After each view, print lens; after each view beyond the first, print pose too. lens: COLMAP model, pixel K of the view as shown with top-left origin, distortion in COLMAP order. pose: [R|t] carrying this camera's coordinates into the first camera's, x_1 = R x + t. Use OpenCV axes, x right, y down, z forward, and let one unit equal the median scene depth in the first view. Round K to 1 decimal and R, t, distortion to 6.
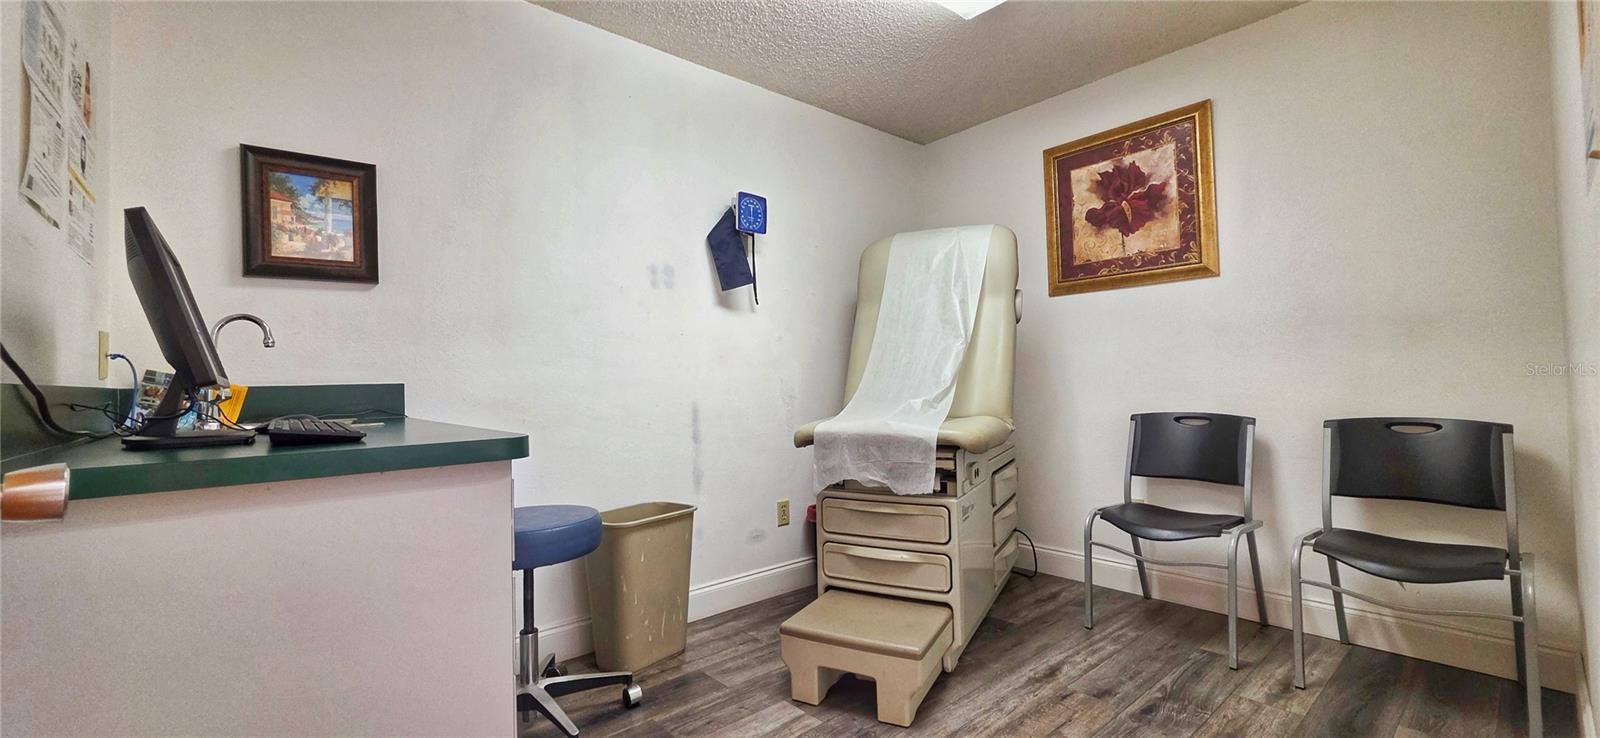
lens RADIAL K [[645.0, 0, 798.4], [0, 645.0, 361.3], [0, 0, 1]] dist [0.001664, 0.000023]
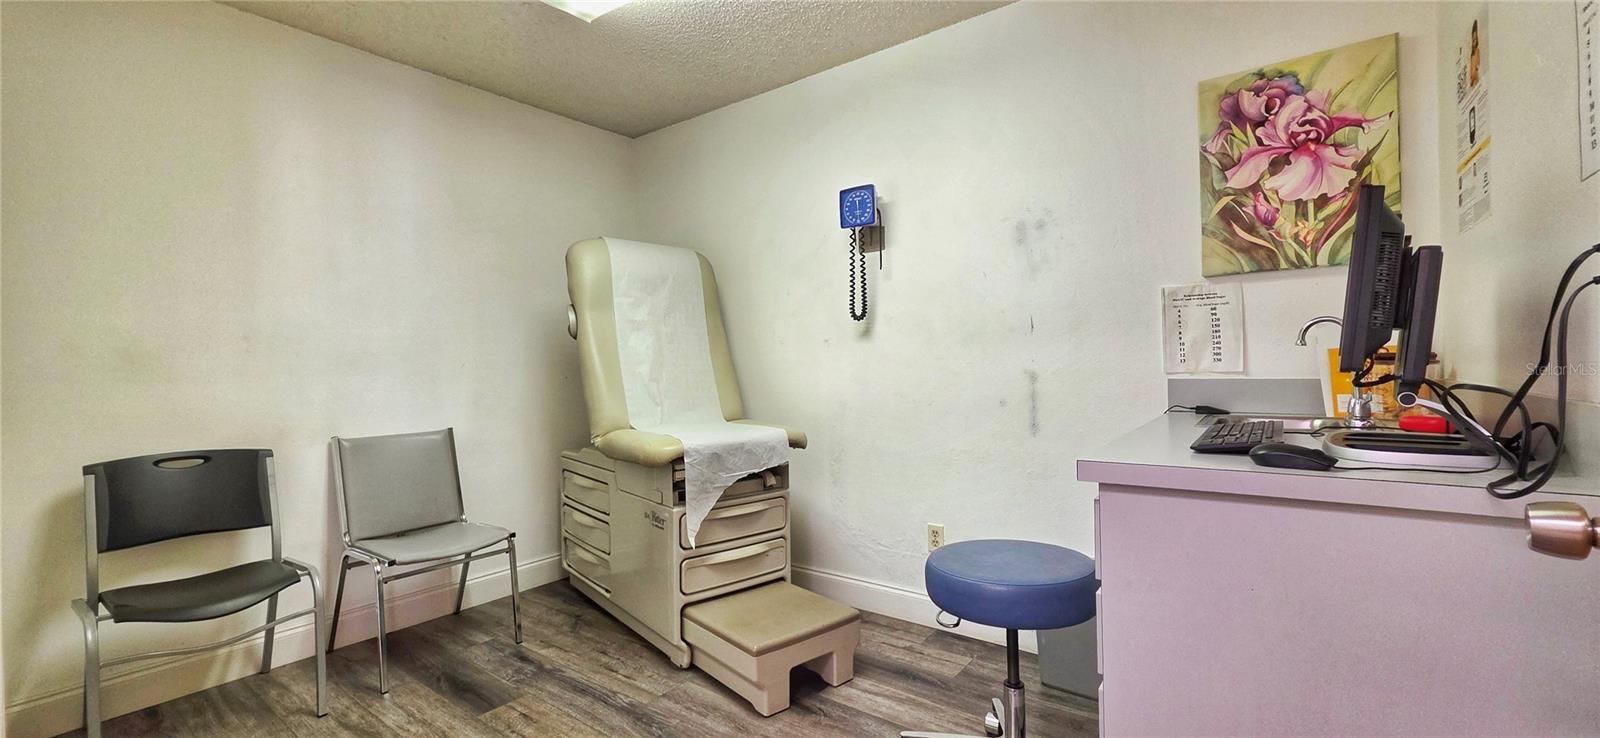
lens RADIAL K [[645.0, 0, 798.4], [0, 645.0, 361.3], [0, 0, 1]] dist [0.001664, 0.000023]
pose [[-0.212304, 0.057733, 0.975497, -0.325793], [0.012109, 0.998332, -0.056449, 0.020863], [-0.977129, -0.000172, -0.212649, 0.410609]]
